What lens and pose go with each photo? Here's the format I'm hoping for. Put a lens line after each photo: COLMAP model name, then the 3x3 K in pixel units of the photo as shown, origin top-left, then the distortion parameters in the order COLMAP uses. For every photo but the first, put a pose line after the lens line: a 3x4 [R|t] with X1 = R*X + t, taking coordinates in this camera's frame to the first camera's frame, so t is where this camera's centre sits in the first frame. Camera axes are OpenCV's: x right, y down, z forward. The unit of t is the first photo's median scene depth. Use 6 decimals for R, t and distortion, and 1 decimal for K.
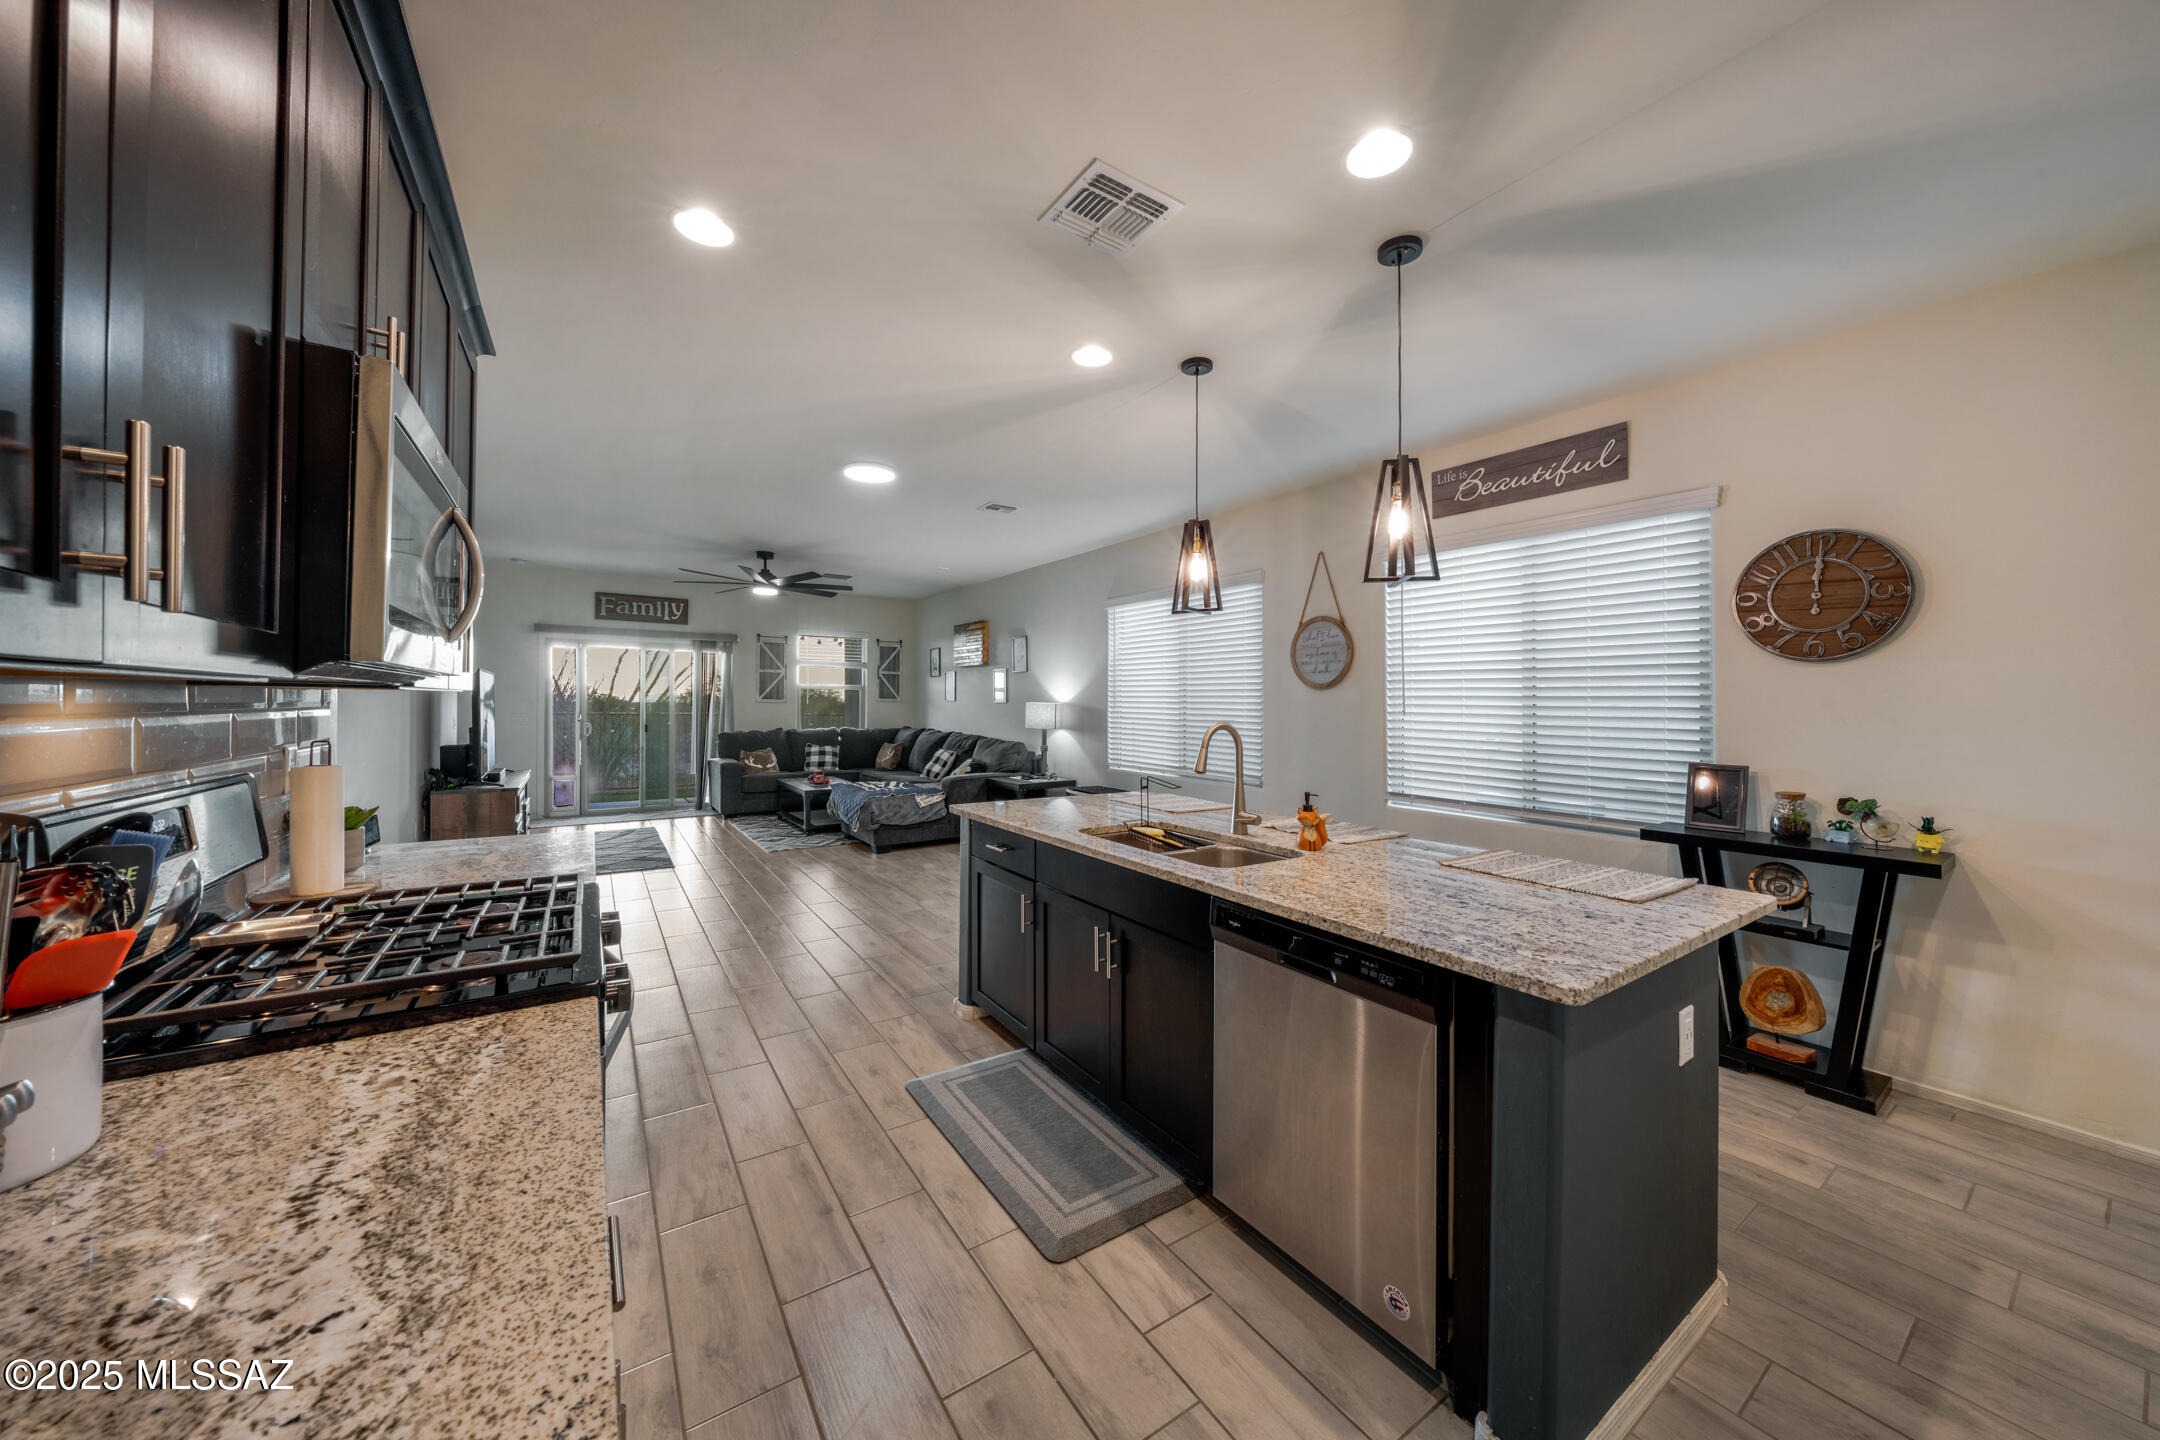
lens RADIAL K [[741.8, 0, 1085.3], [0, 741.8, 715.8], [0, 0, 1]] dist [0.000244, 0.000011]
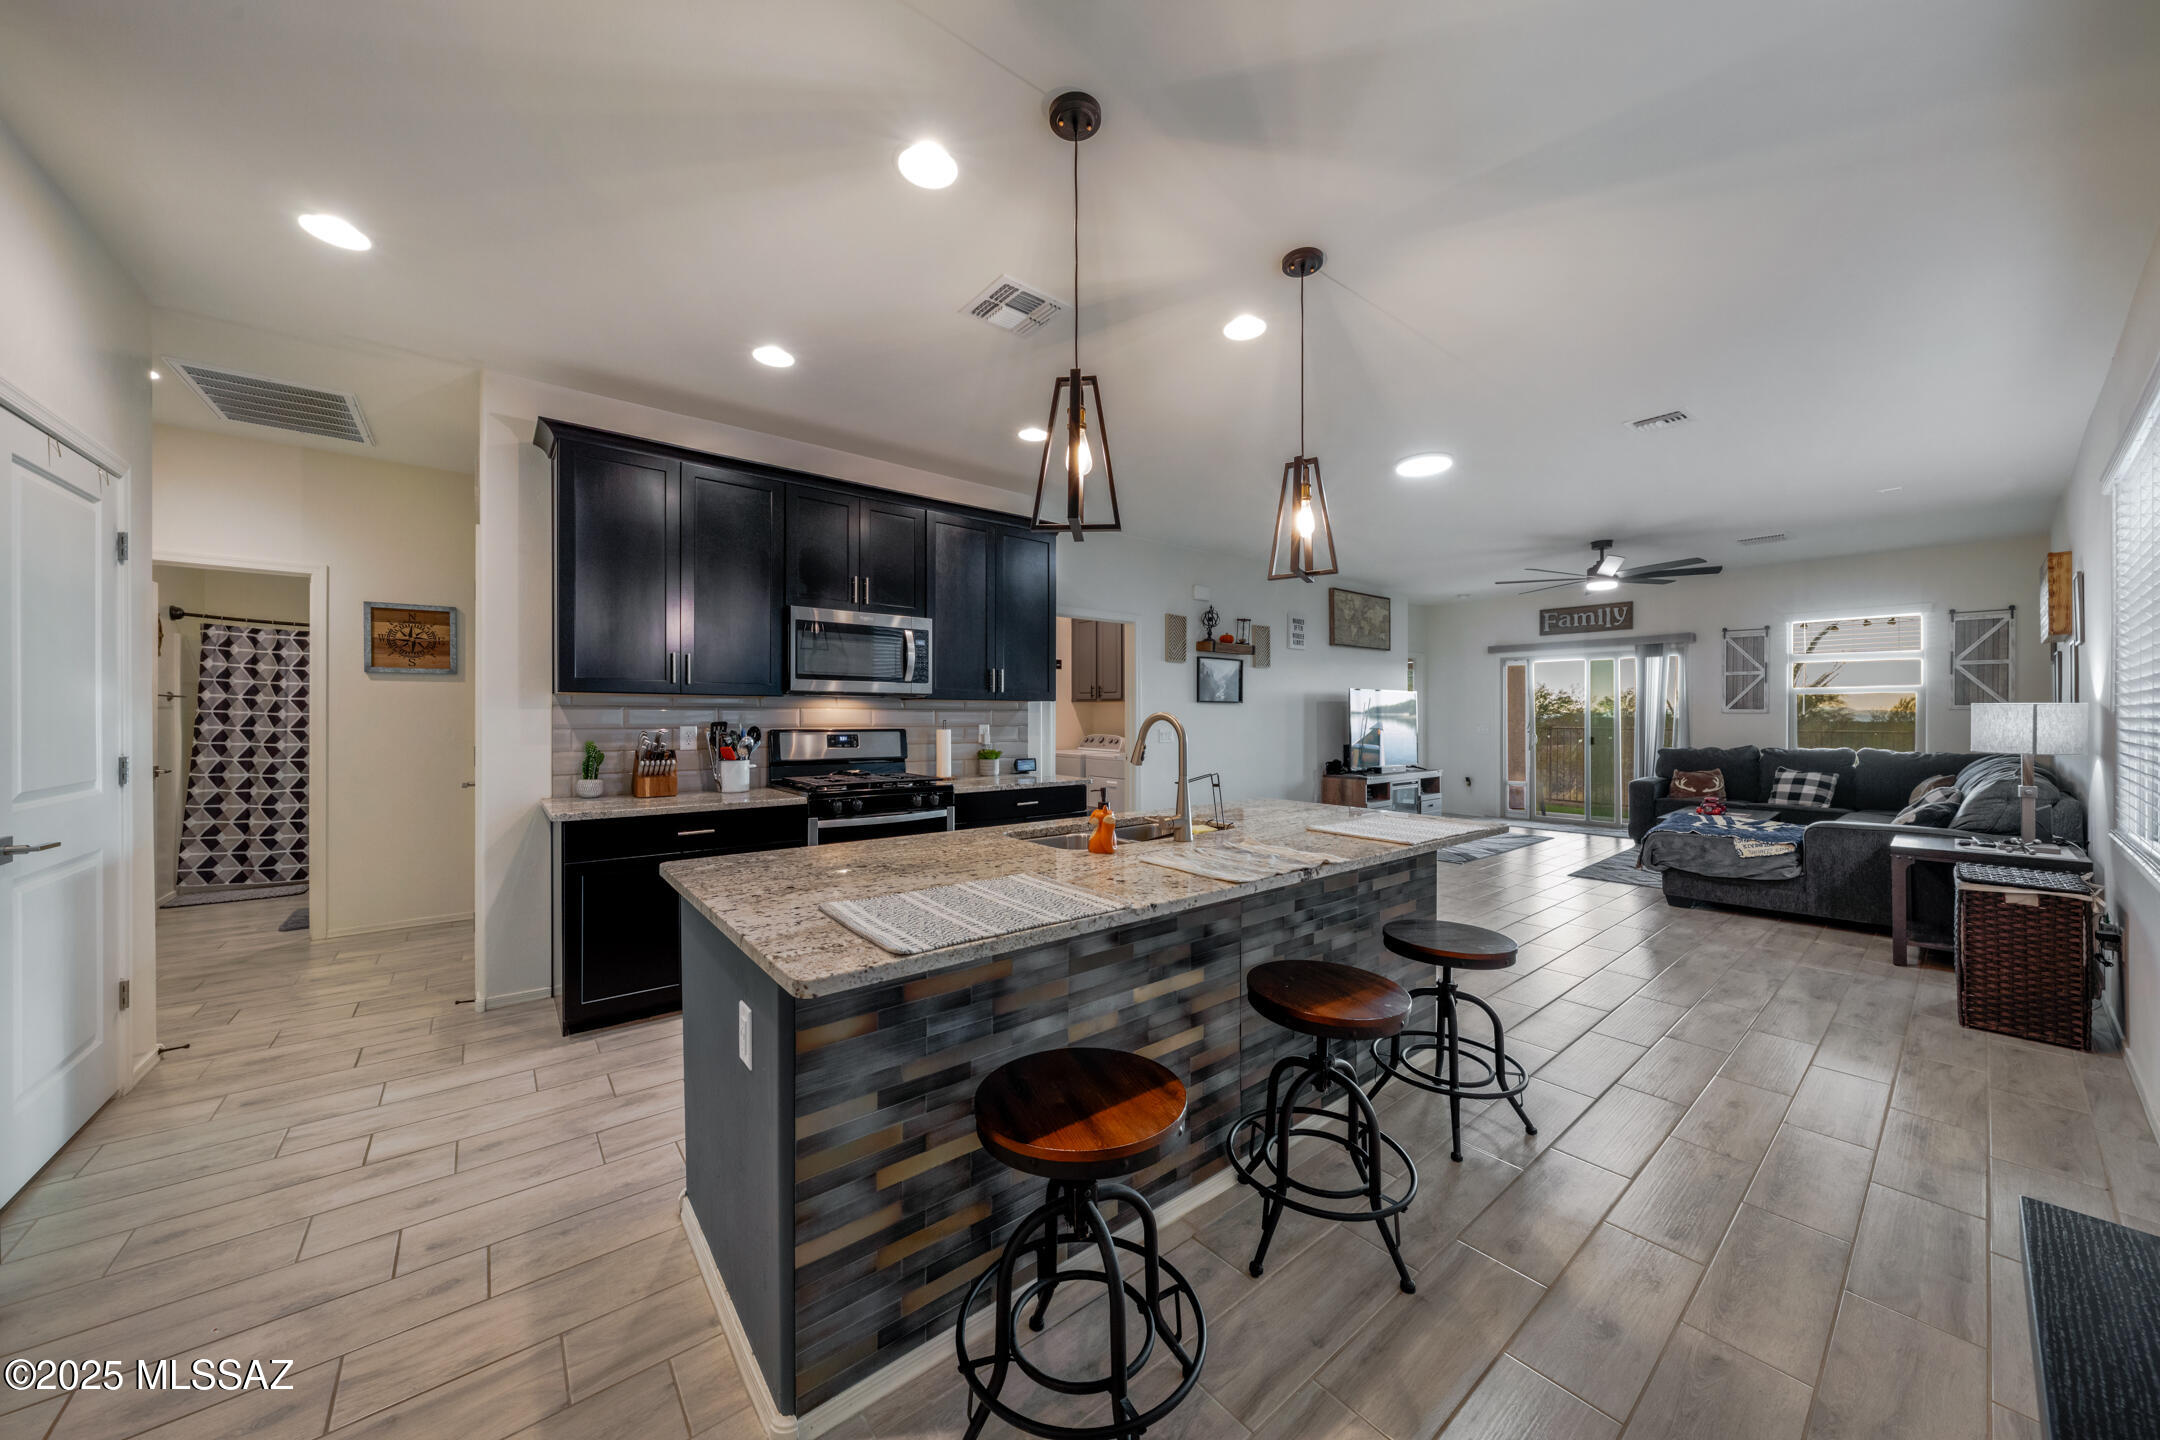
lens RADIAL K [[741.8, 0, 1085.3], [0, 741.8, 715.8], [0, 0, 1]] dist [0.000244, 0.000011]
pose [[0.091715, -0.009312, -0.995742, 0.334413], [-0.019593, 0.999746, -0.011154, 0.008767], [0.995593, 0.020532, 0.091509, 0.260306]]
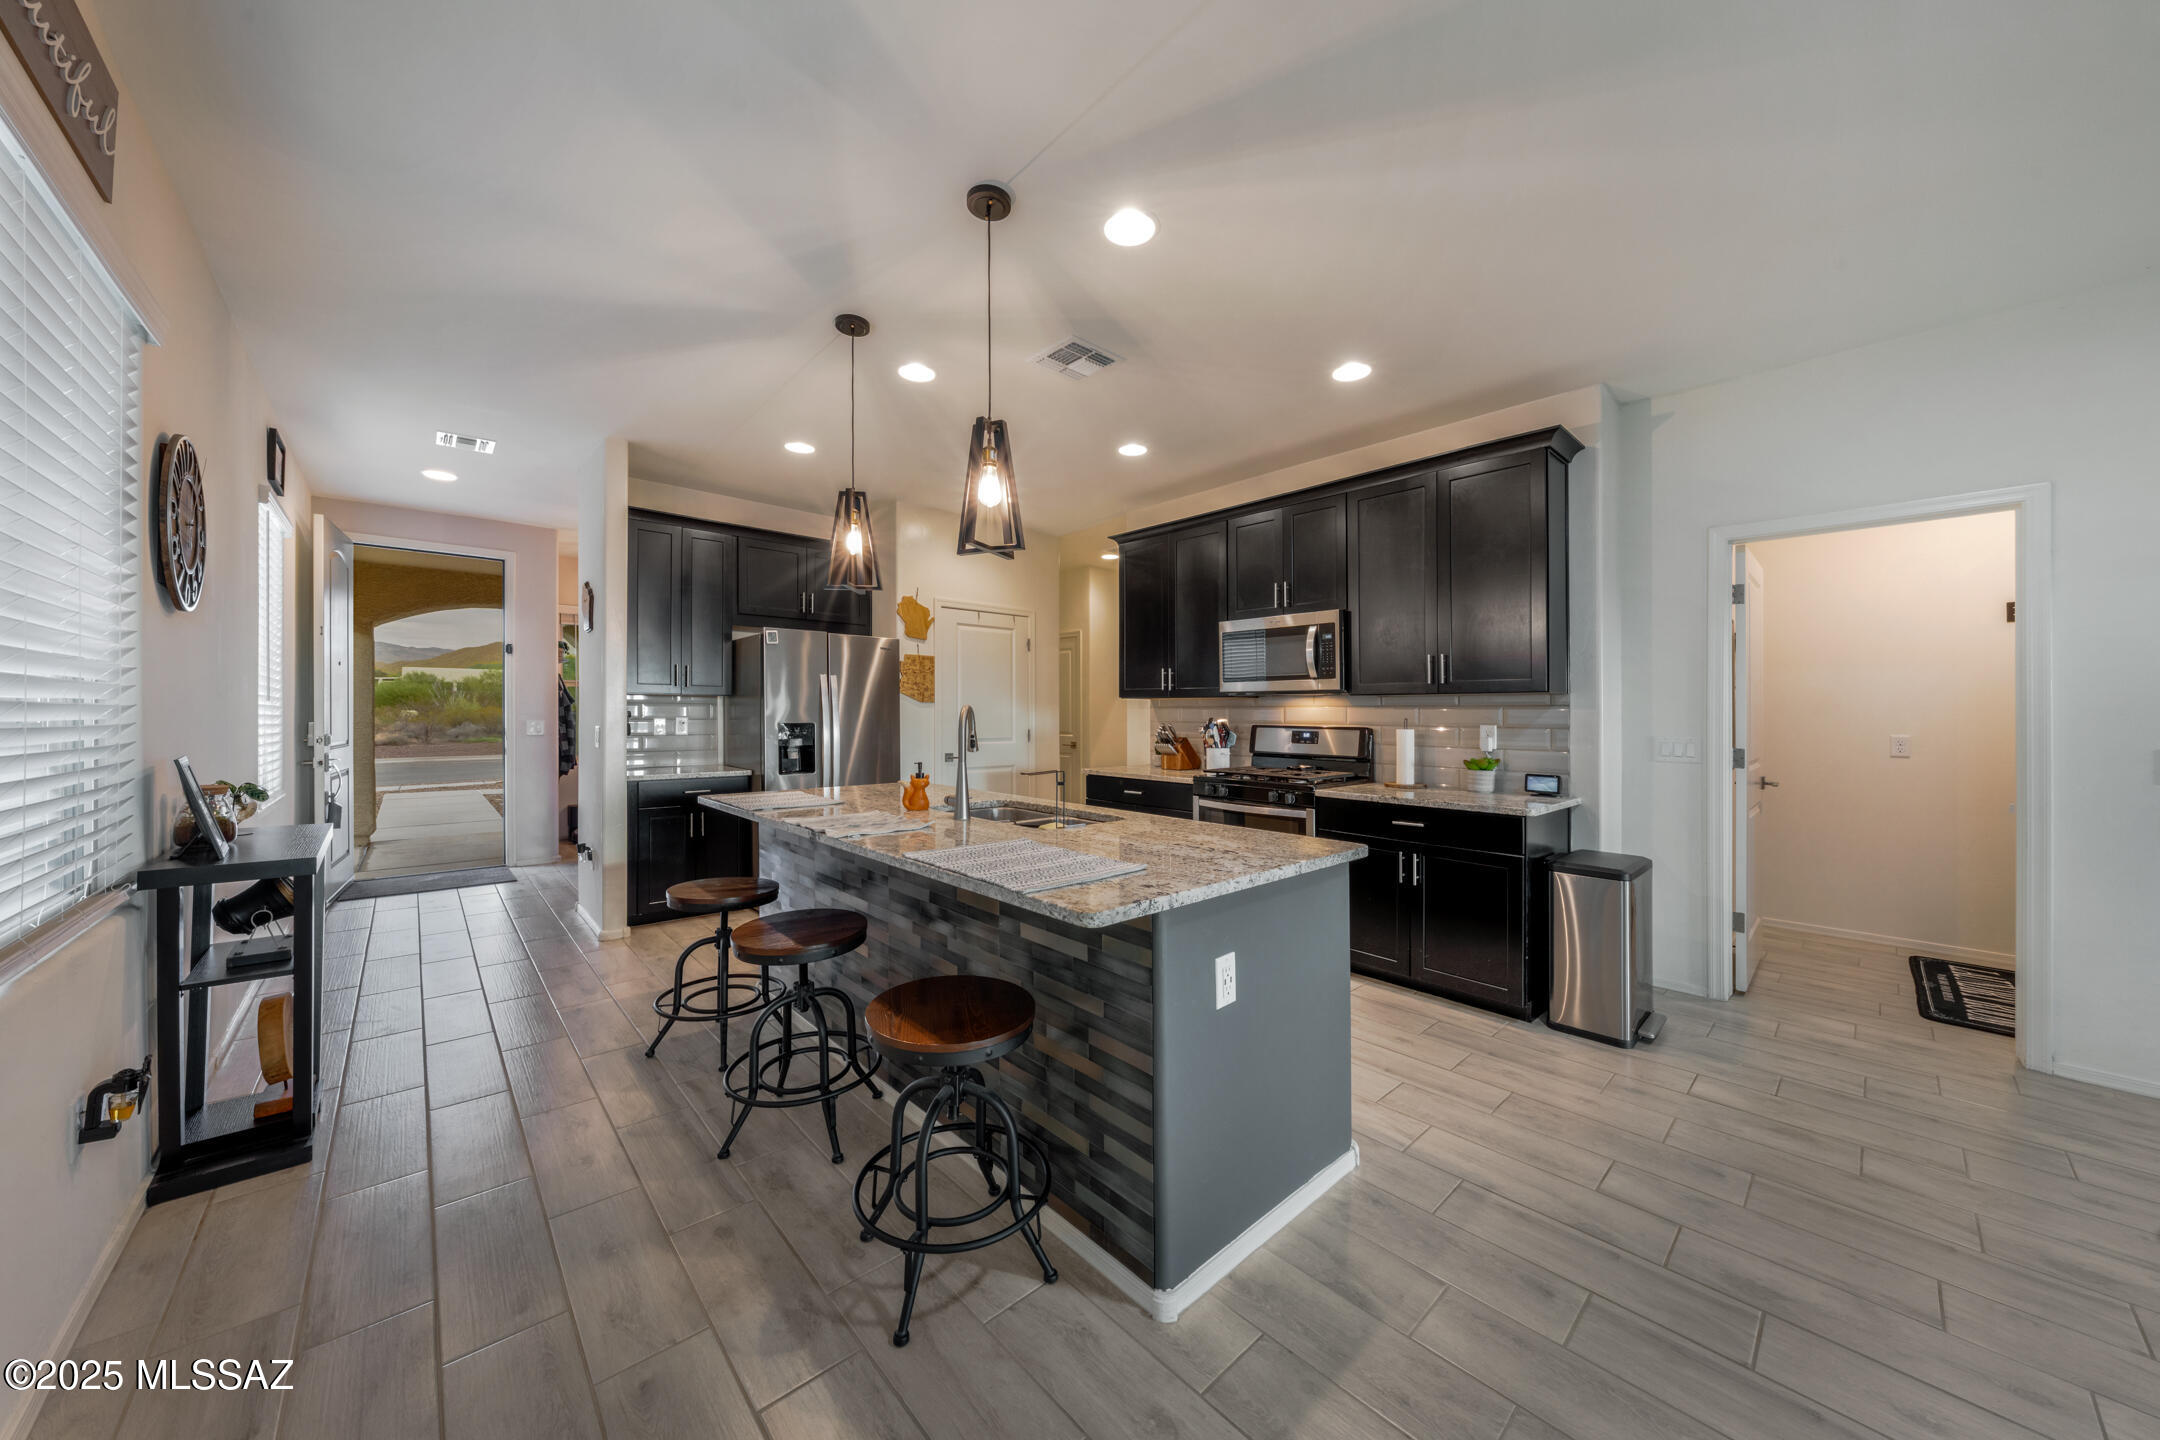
lens RADIAL K [[737.8, 0, 1080.0], [0, 737.8, 720.0], [0, 0, 1]] dist [-0.000027, -0.000006]
pose [[-0.989951, -0.009124, -0.141115, 0.058221], [-0.012670, 0.999626, 0.024249, 0.000540], [0.140841, 0.025794, -0.989696, 0.632357]]
